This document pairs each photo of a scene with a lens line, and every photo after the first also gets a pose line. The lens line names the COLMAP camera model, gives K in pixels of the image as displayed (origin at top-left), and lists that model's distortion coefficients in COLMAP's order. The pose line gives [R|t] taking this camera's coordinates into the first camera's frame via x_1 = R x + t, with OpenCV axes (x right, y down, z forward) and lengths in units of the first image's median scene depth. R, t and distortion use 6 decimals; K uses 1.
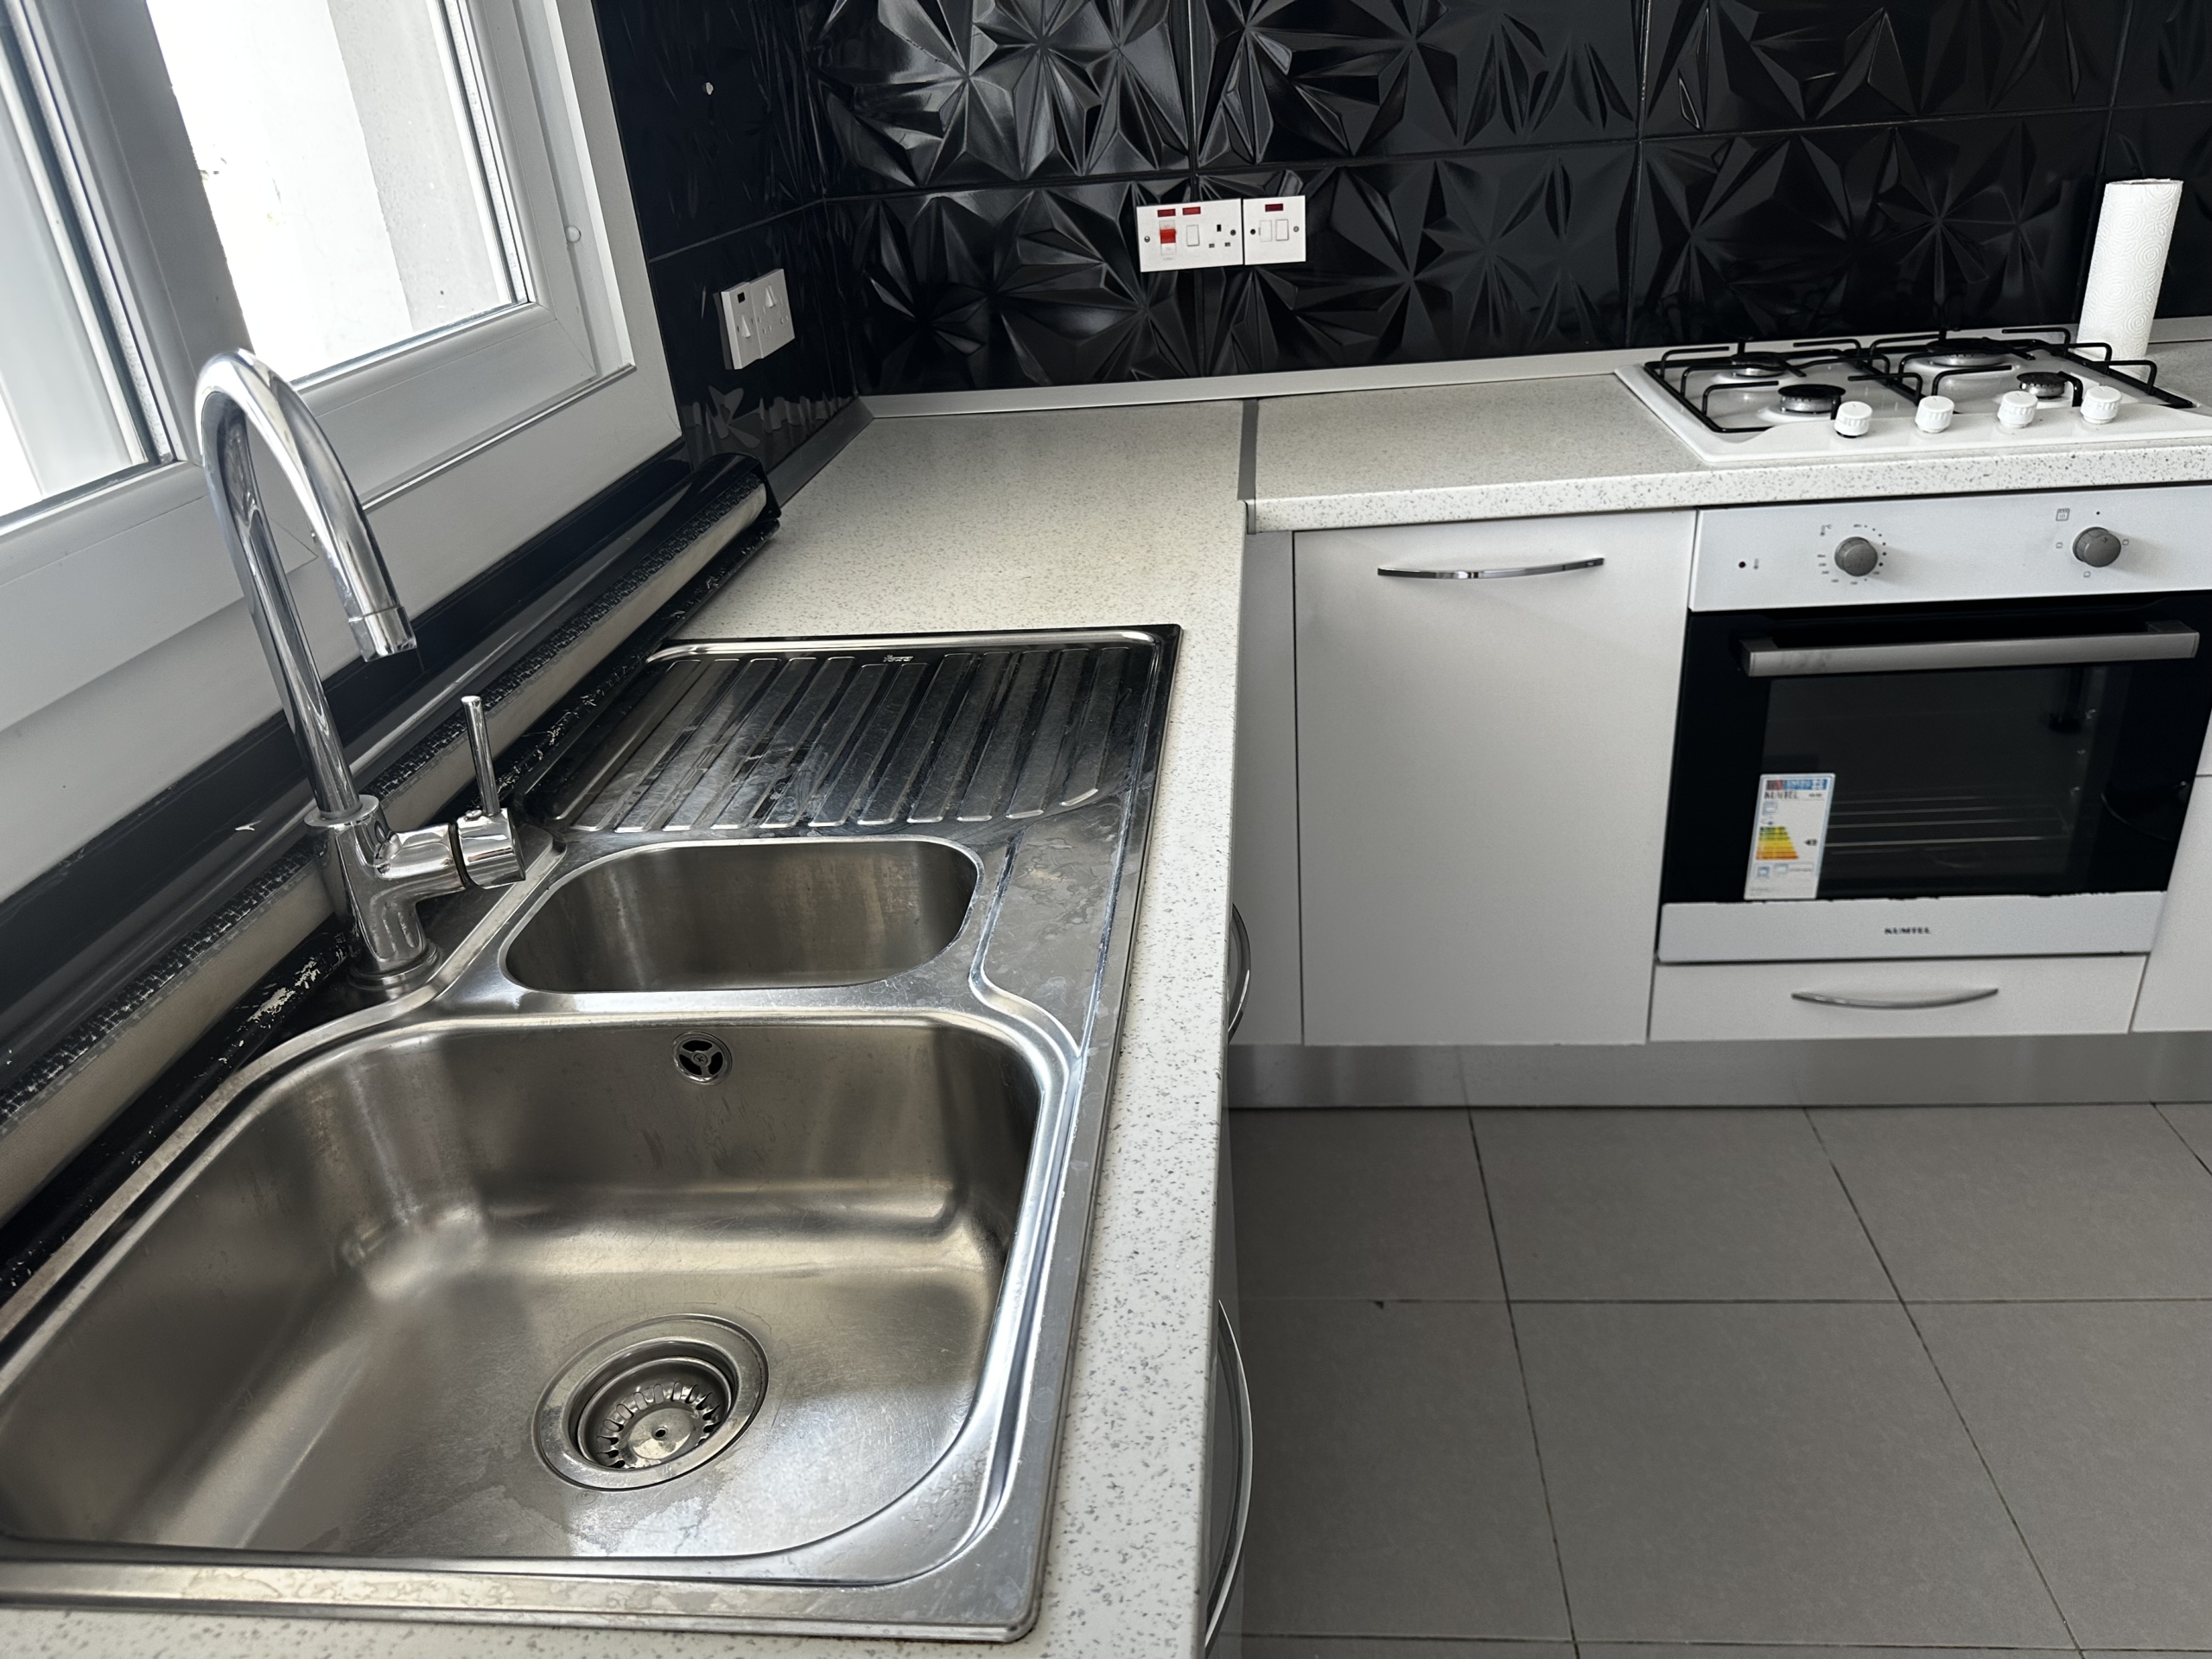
lens RADIAL K [[1563.5, 0, 1106.0], [0, 1563.5, 829.5], [0, 0, 1]] dist [-0.001691, -0.001076]
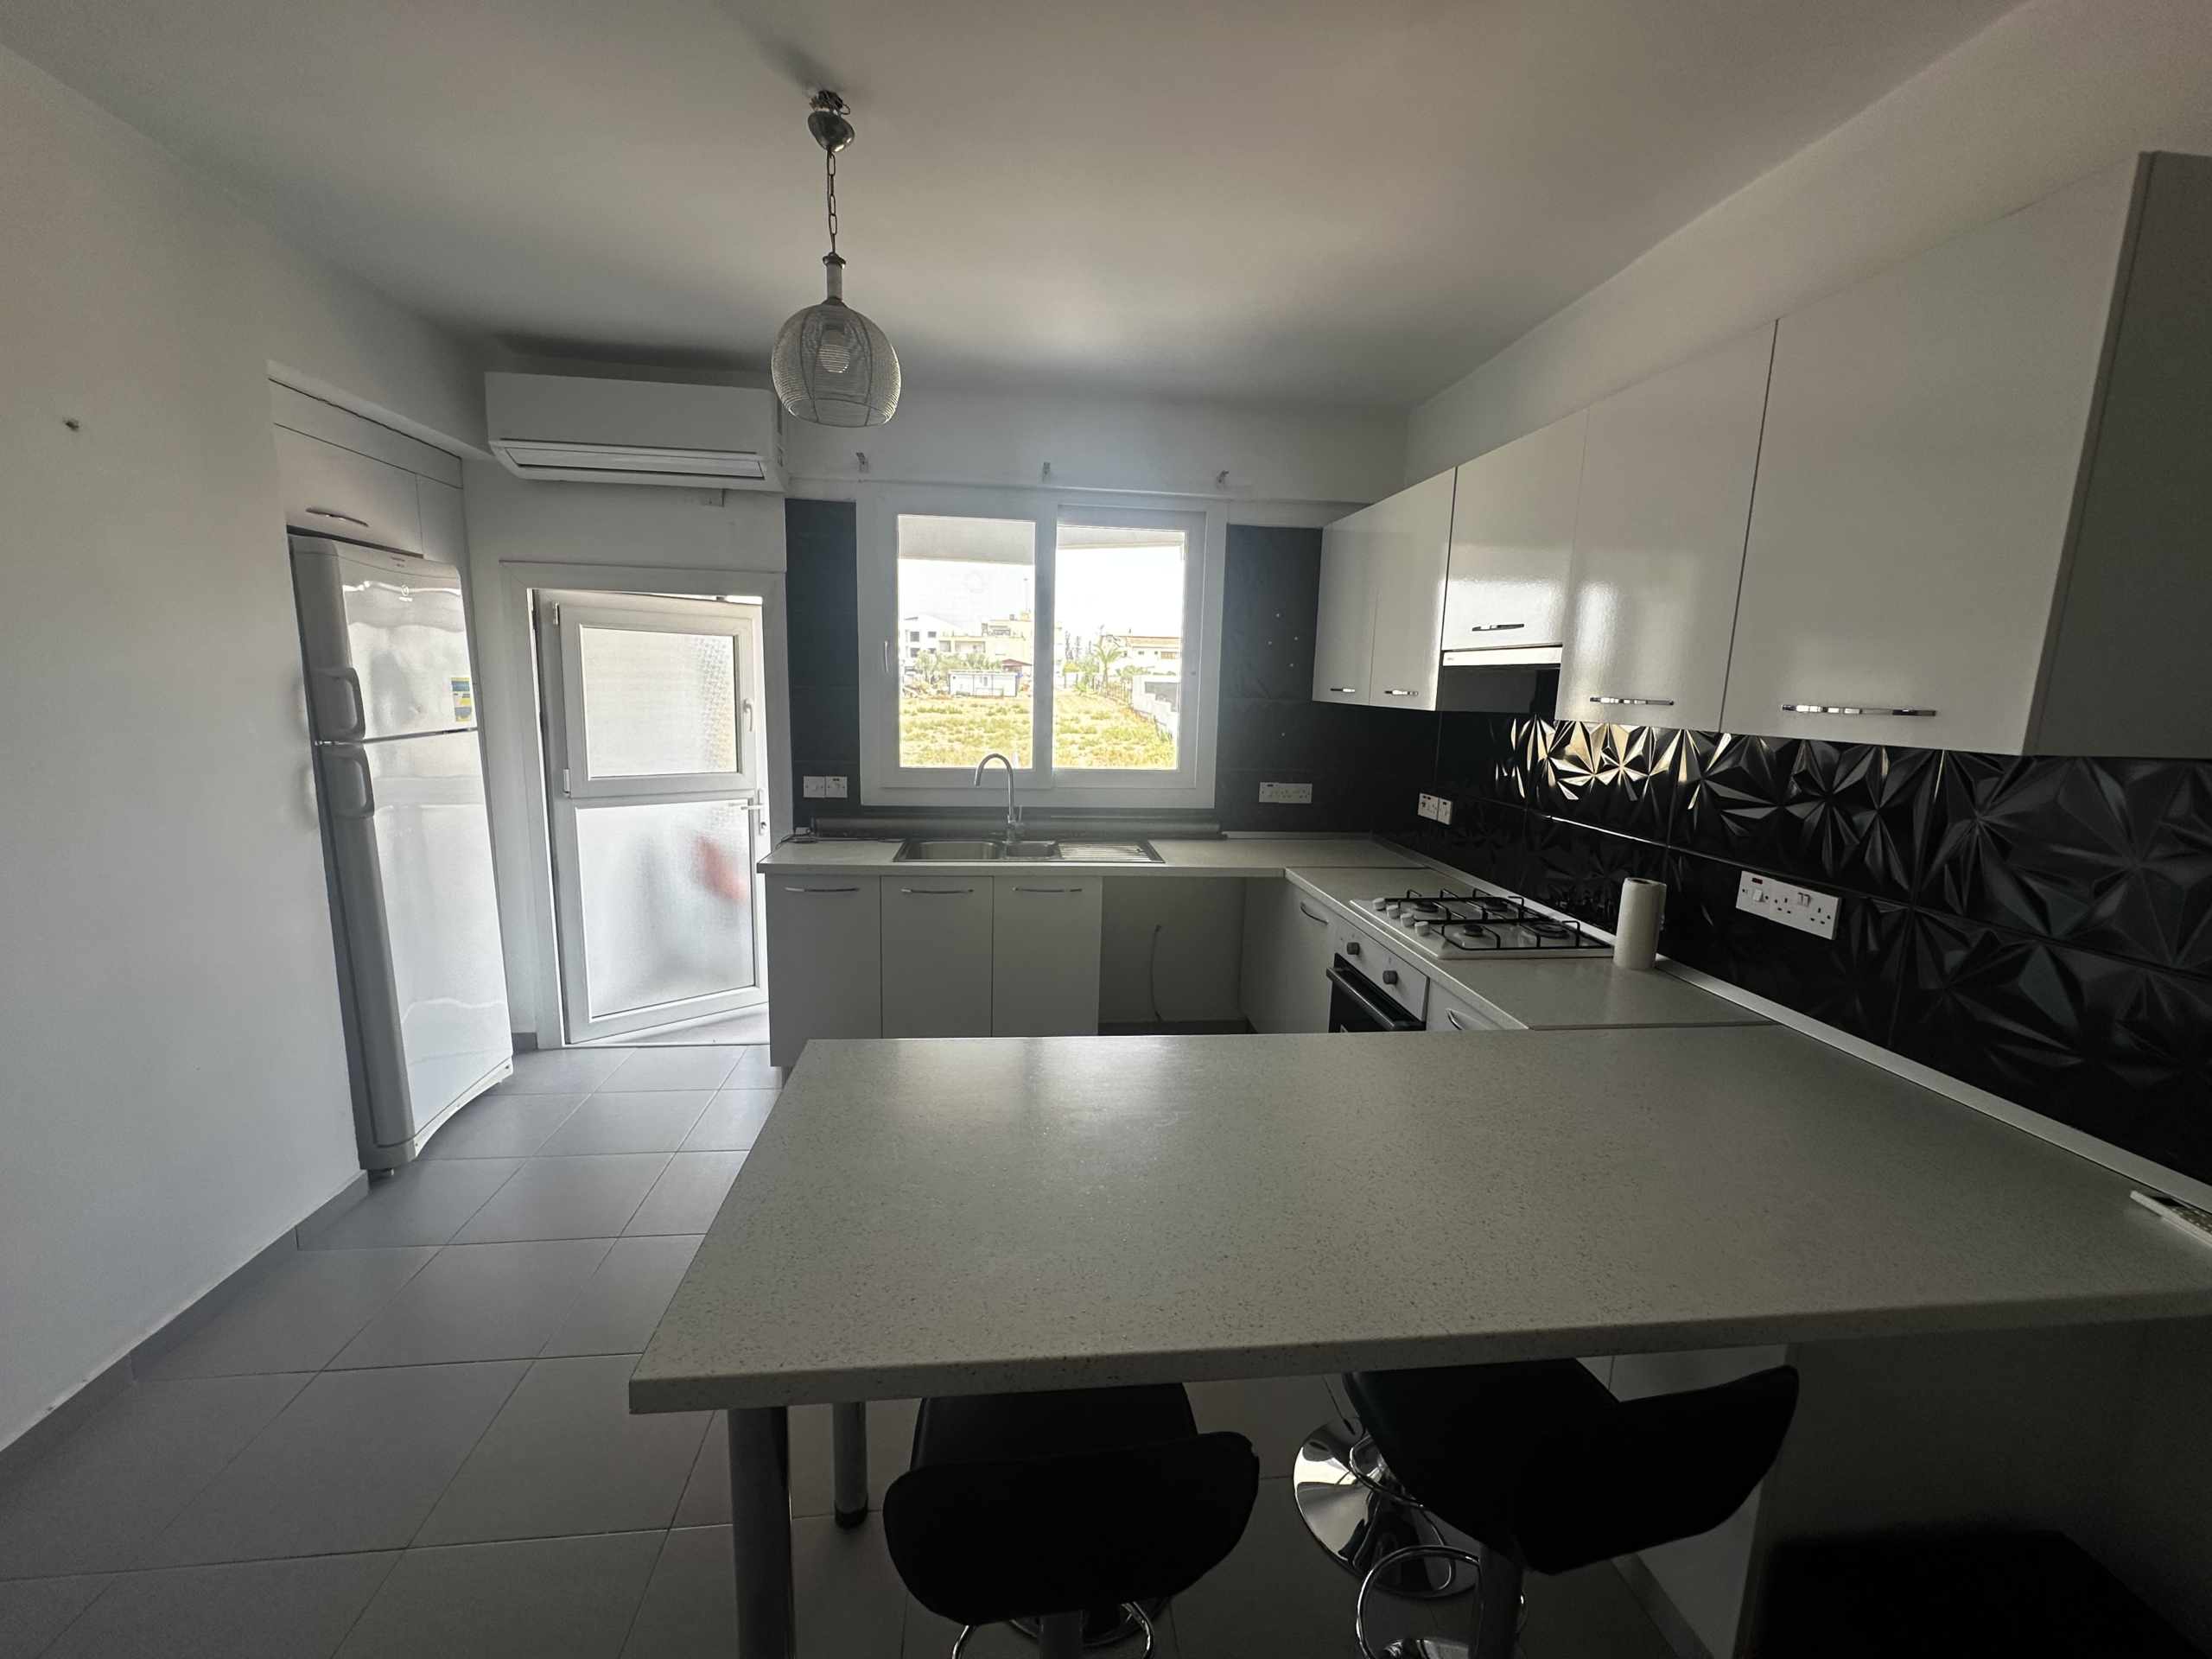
lens RADIAL K [[881.9, 0, 1102.8], [0, 881.9, 828.1], [0, 0, 1]] dist [-0.002963, 0.000507]
pose [[0.197741, 0.232756, -0.952220, 1.396824], [-0.476235, 0.871868, 0.114219, -0.254561], [0.856796, 0.430895, 0.283250, 0.107267]]
